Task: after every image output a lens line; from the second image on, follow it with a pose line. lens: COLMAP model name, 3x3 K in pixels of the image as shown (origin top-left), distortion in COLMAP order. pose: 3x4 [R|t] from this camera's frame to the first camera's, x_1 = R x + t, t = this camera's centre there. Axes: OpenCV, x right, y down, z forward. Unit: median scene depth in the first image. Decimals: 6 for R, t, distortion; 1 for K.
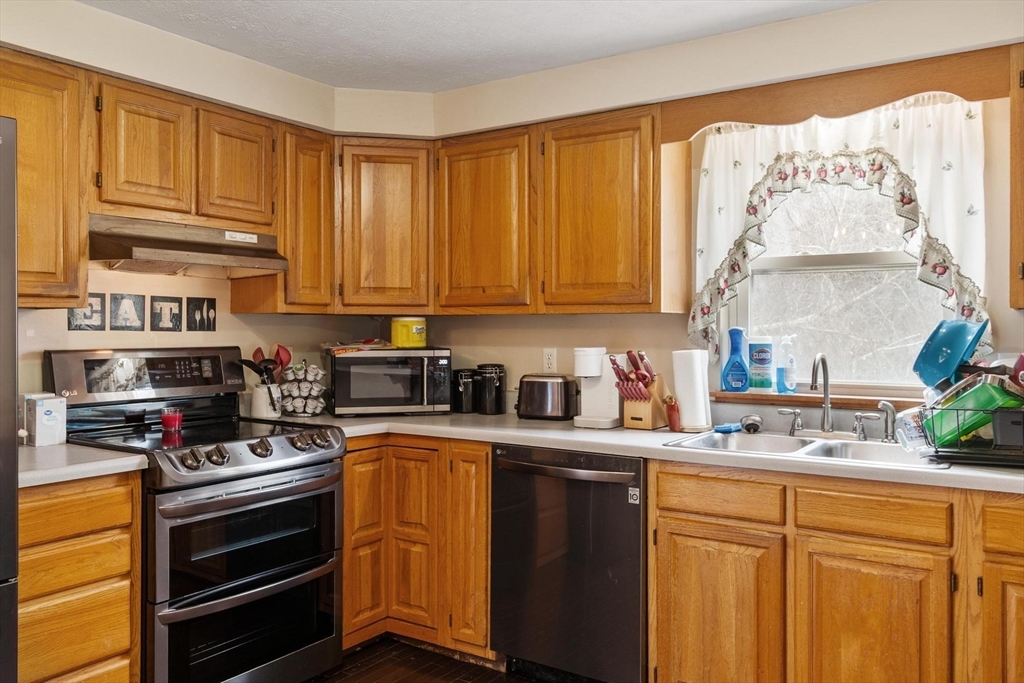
lens RADIAL K [[821.0, 0, 512.0], [0, 821.0, 336.2], [0, 0, 1]] dist [0.005821, 0.009962]
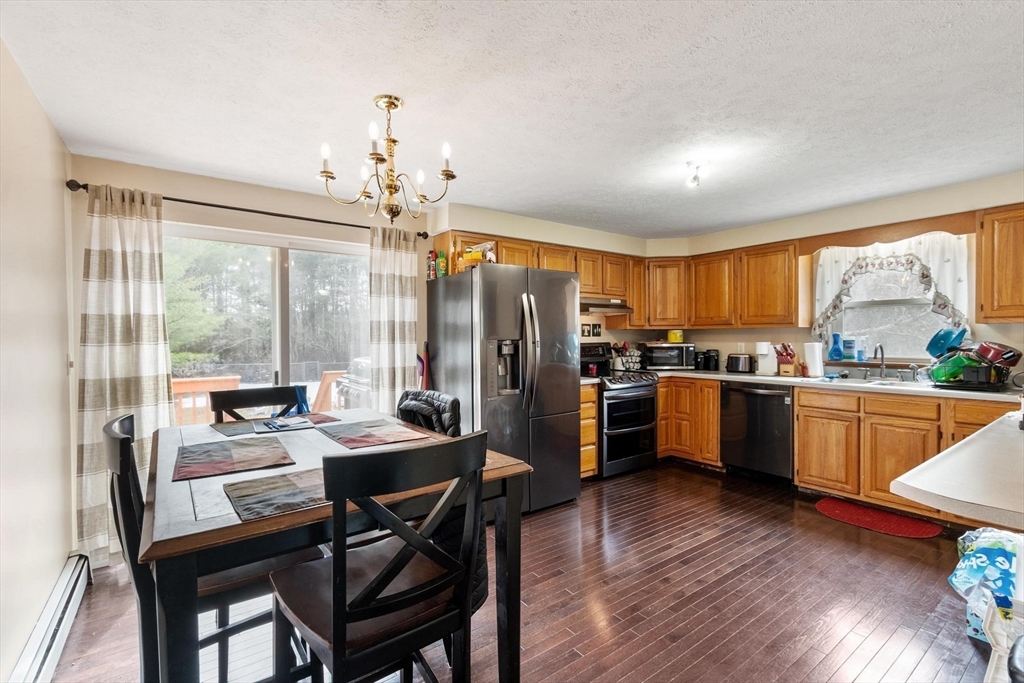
lens RADIAL K [[450.6, 0, 509.4], [0, 450.6, 344.5], [0, 0, 1]] dist [-0.001179, -0.000783]
pose [[0.935869, -0.001887, -0.352342, -0.141300], [0.005718, 0.999935, 0.009833, 0.004073], [0.352300, -0.011217, 0.935820, -0.509129]]
